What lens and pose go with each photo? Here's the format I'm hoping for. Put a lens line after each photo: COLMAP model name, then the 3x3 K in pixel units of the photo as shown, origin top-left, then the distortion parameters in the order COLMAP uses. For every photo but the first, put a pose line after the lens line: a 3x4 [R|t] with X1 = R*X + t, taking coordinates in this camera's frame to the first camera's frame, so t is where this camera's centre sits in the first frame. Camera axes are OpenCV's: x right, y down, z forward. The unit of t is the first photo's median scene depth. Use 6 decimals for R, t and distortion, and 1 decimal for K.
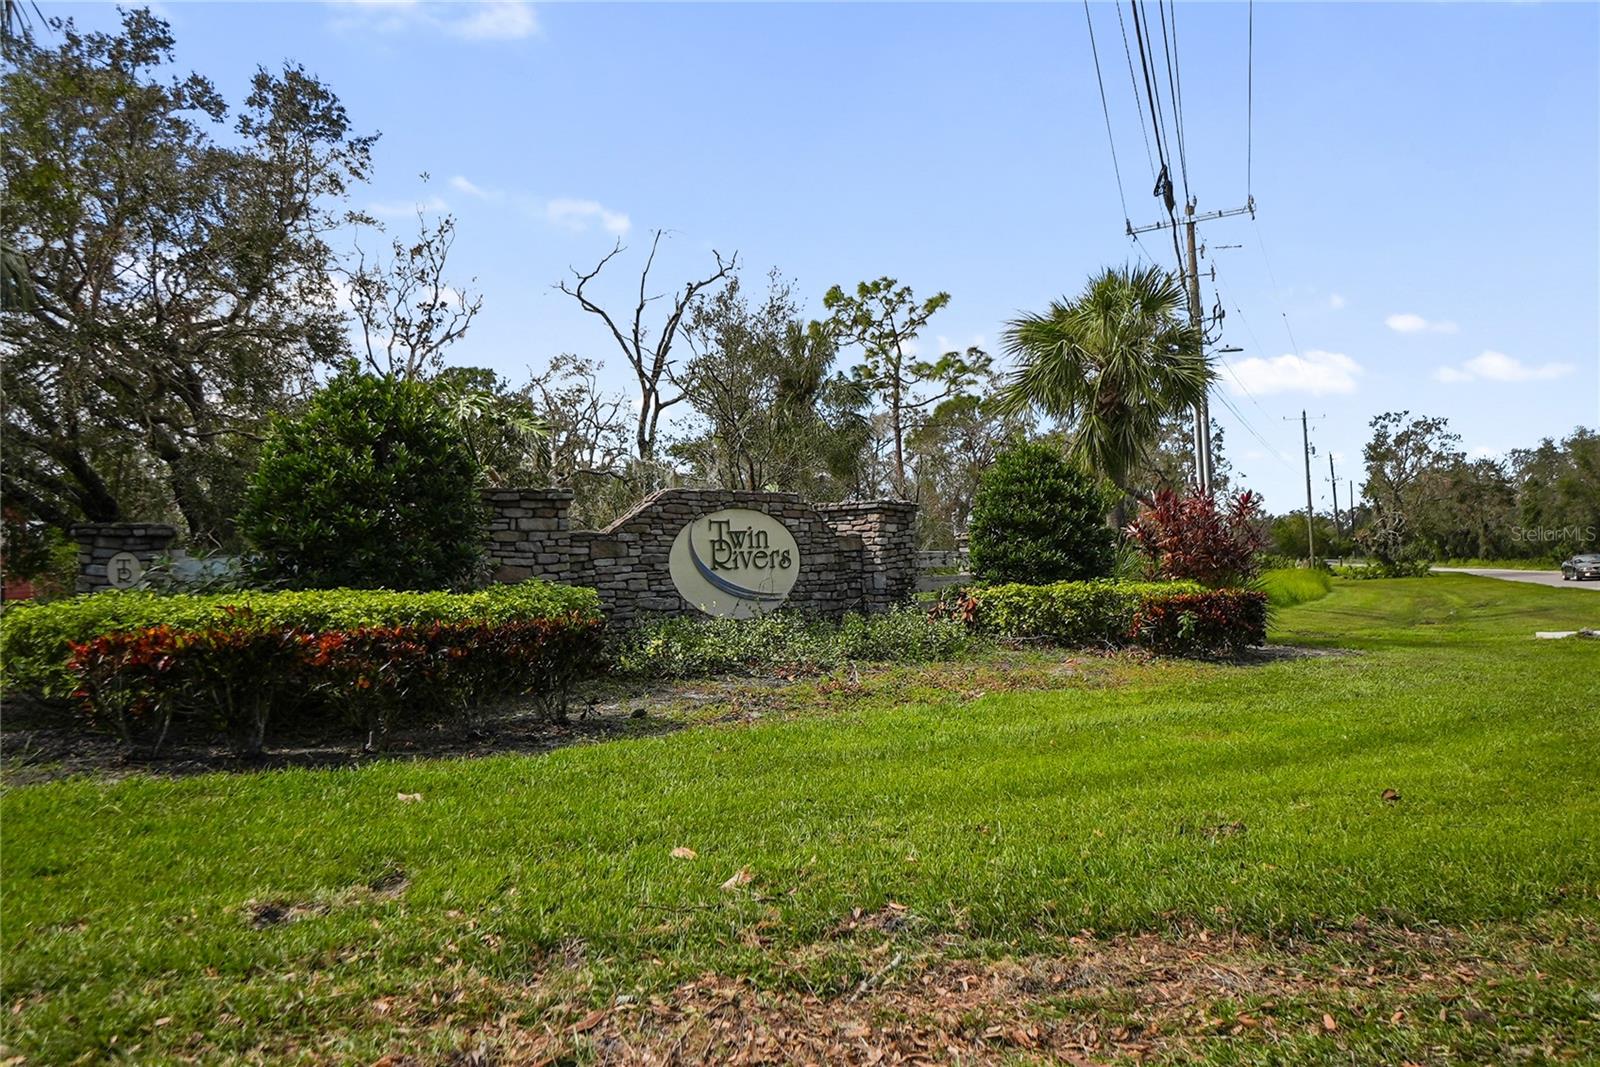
lens RADIAL K [[1262.7, 0, 803.8], [0, 1262.7, 546.8], [0, 0, 1]] dist [0.044666, 0.001633]
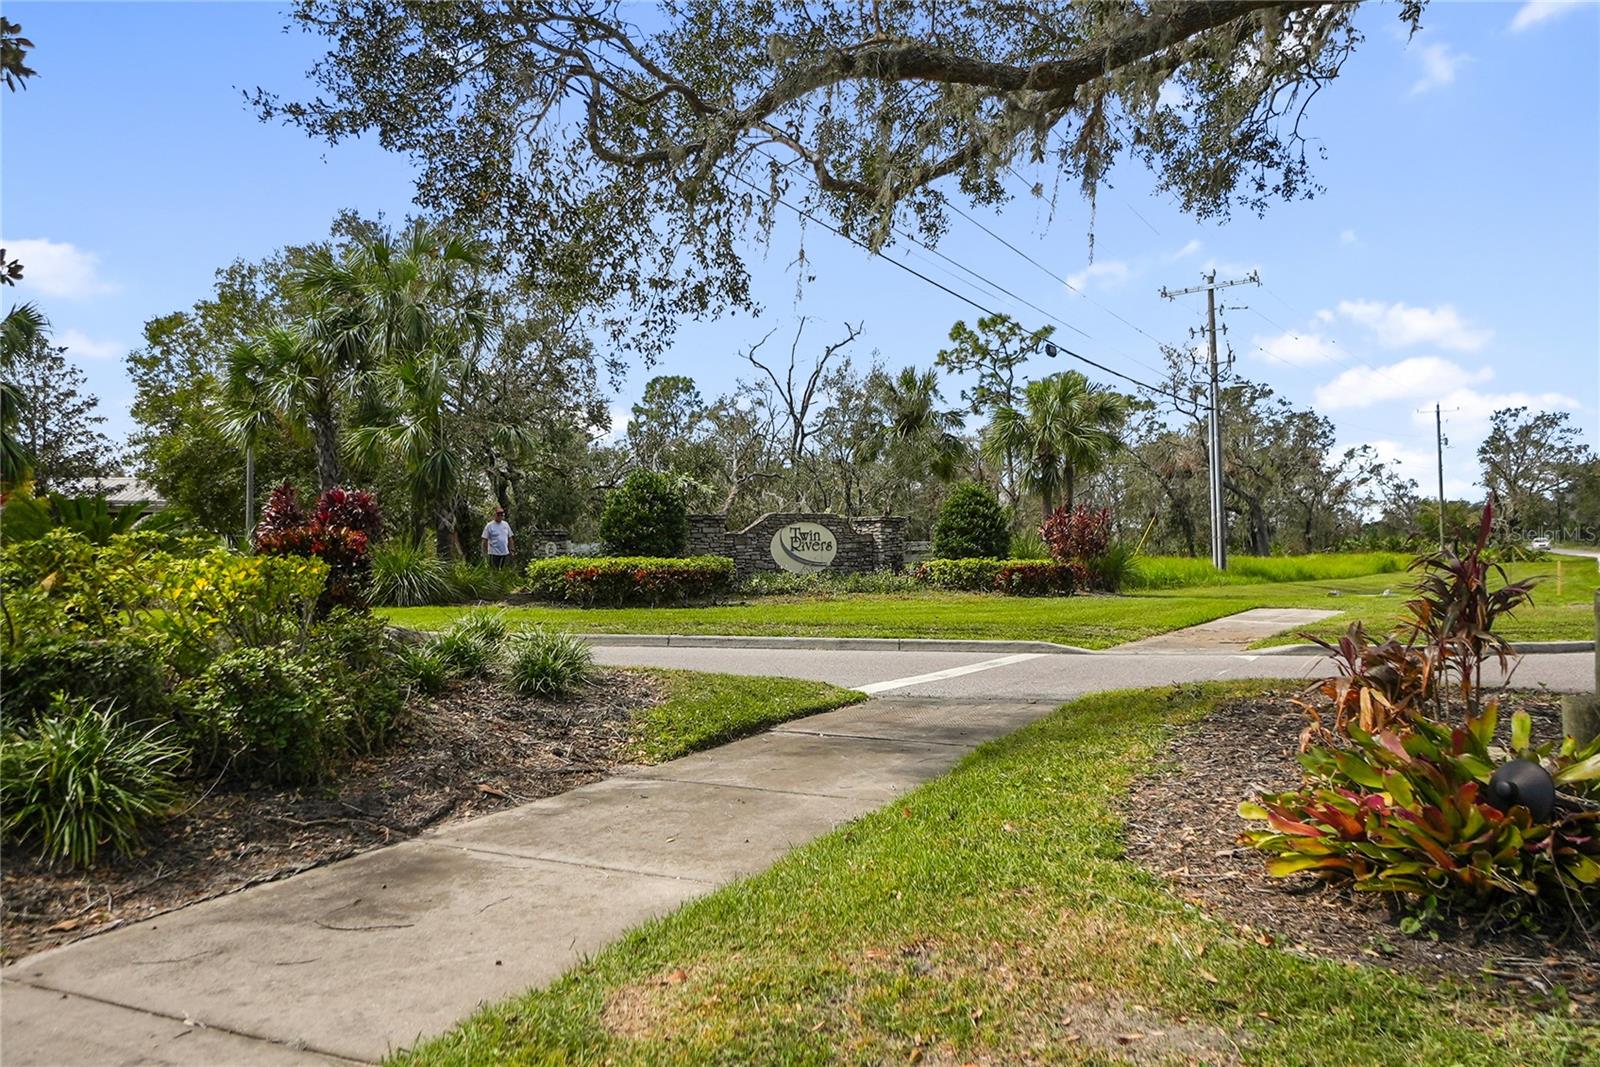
lens RADIAL K [[1262.7, 0, 800.2], [0, 1262.7, 532.1], [0, 0, 1]] dist [0.044666, 0.001633]
pose [[0.988058, 0.009513, -0.153792, 0.237553], [-0.008488, 0.999937, 0.007323, -0.025432], [0.153852, -0.005931, 0.988076, -0.972724]]
